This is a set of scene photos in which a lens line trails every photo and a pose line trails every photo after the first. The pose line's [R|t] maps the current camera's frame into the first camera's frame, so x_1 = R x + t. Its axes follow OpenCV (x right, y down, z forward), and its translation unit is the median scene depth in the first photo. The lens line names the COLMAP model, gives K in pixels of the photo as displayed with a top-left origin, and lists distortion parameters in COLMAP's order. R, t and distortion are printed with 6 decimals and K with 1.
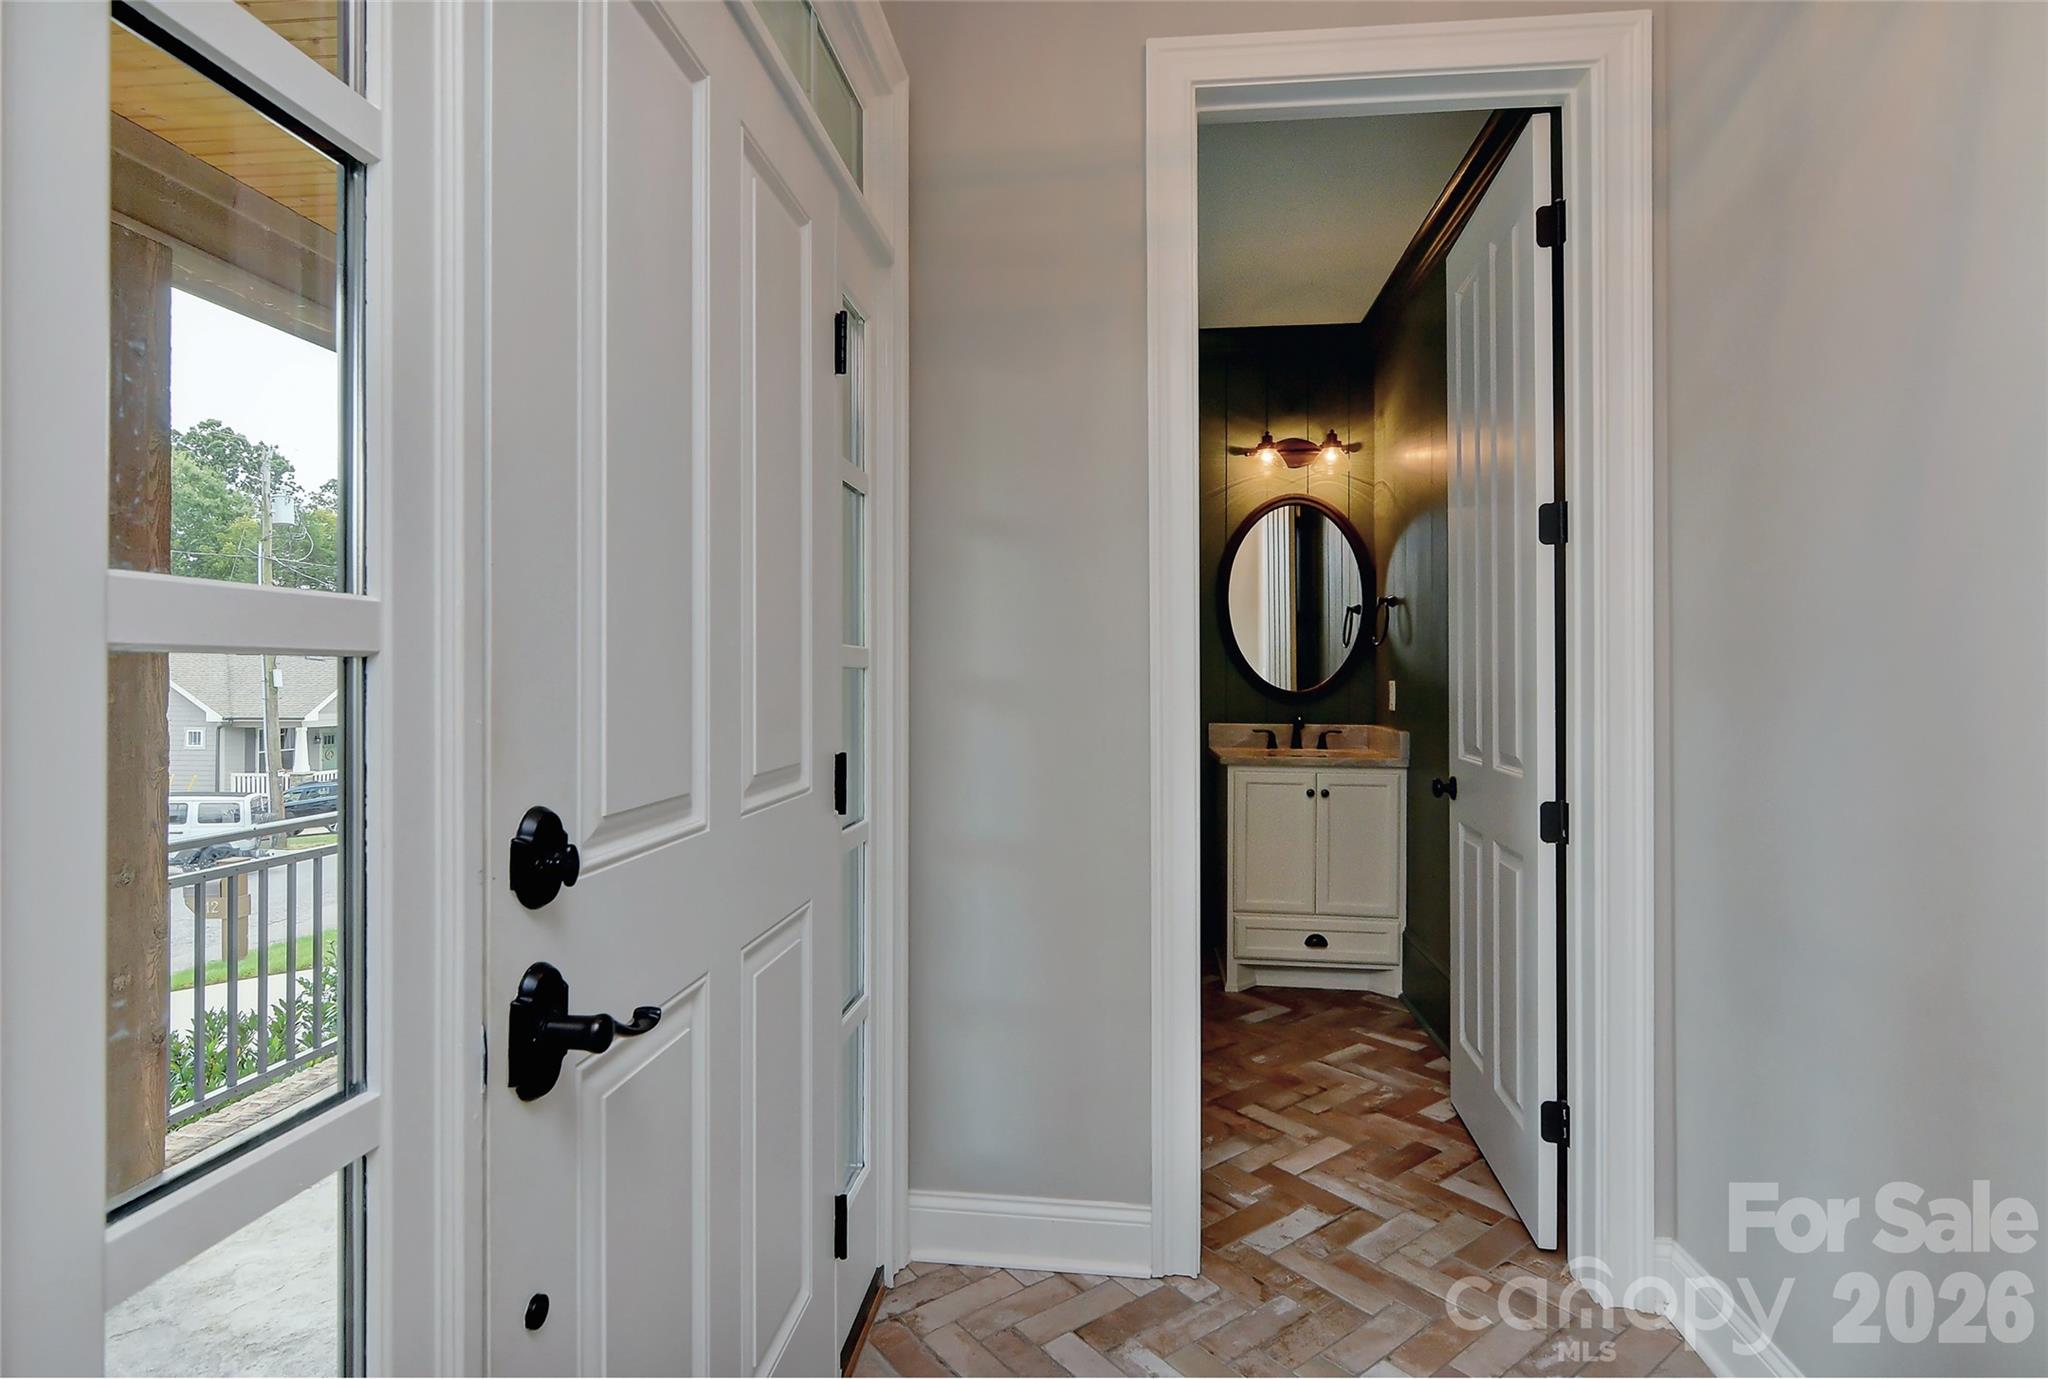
lens RADIAL K [[1008.4, 0, 1020.3], [0, 1008.4, 659.2], [0, 0, 1]] dist [0.006238, -0.002837]
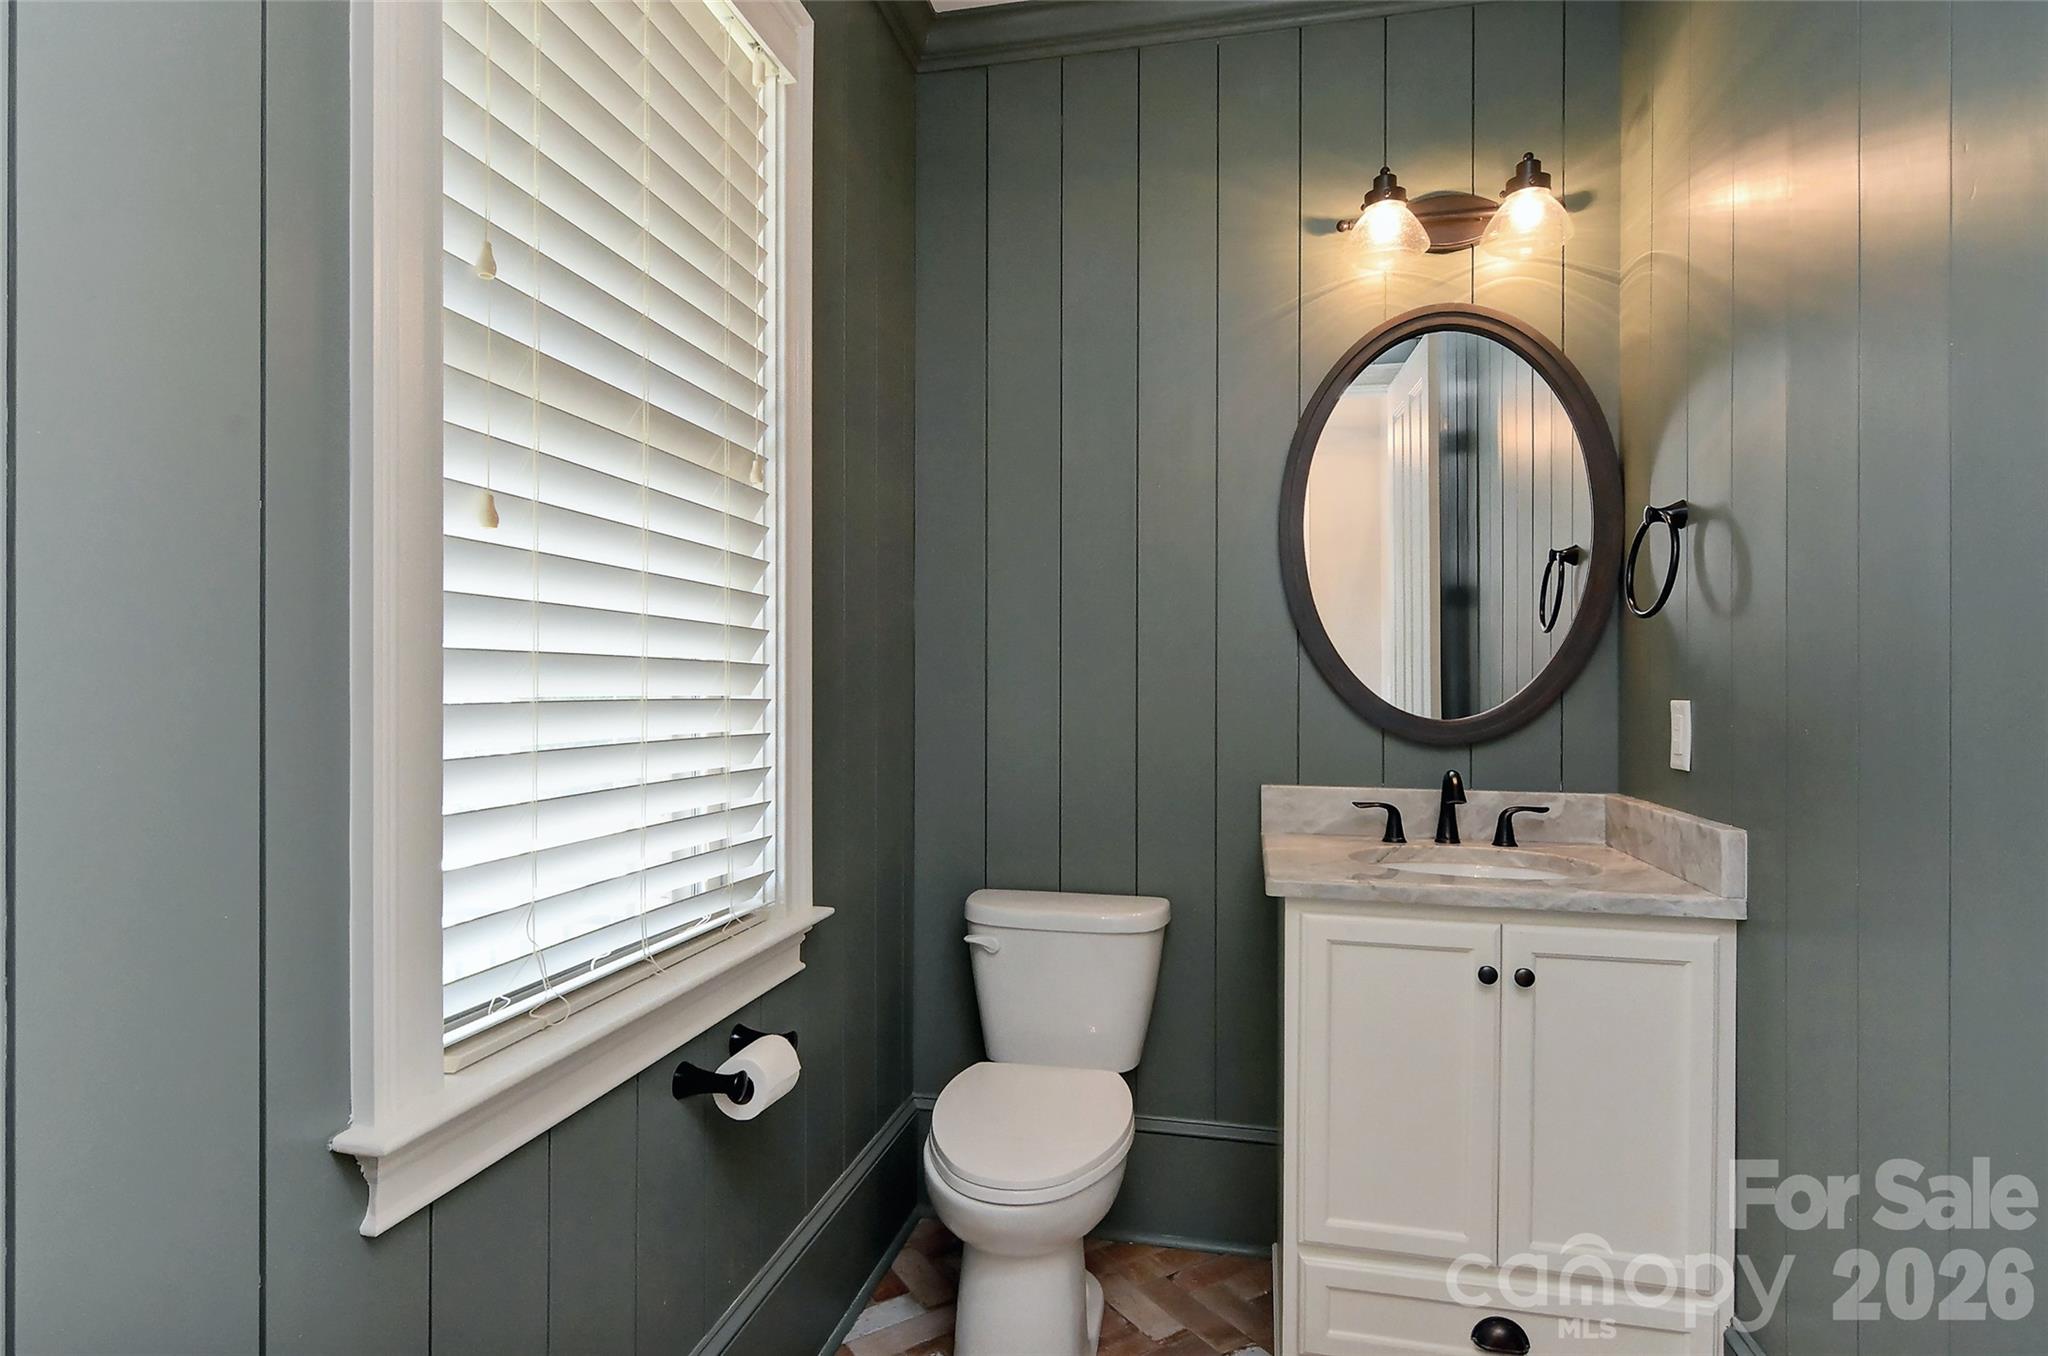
lens RADIAL K [[1008.4, 0, 1063.4], [0, 1008.4, 689.6], [0, 0, 1]] dist [0.006238, -0.002837]
pose [[0.996215, -0.001530, -0.086908, 0.136299], [0.002425, 0.999945, 0.010202, 0.011531], [0.086887, -0.010374, 0.996164, 0.516727]]
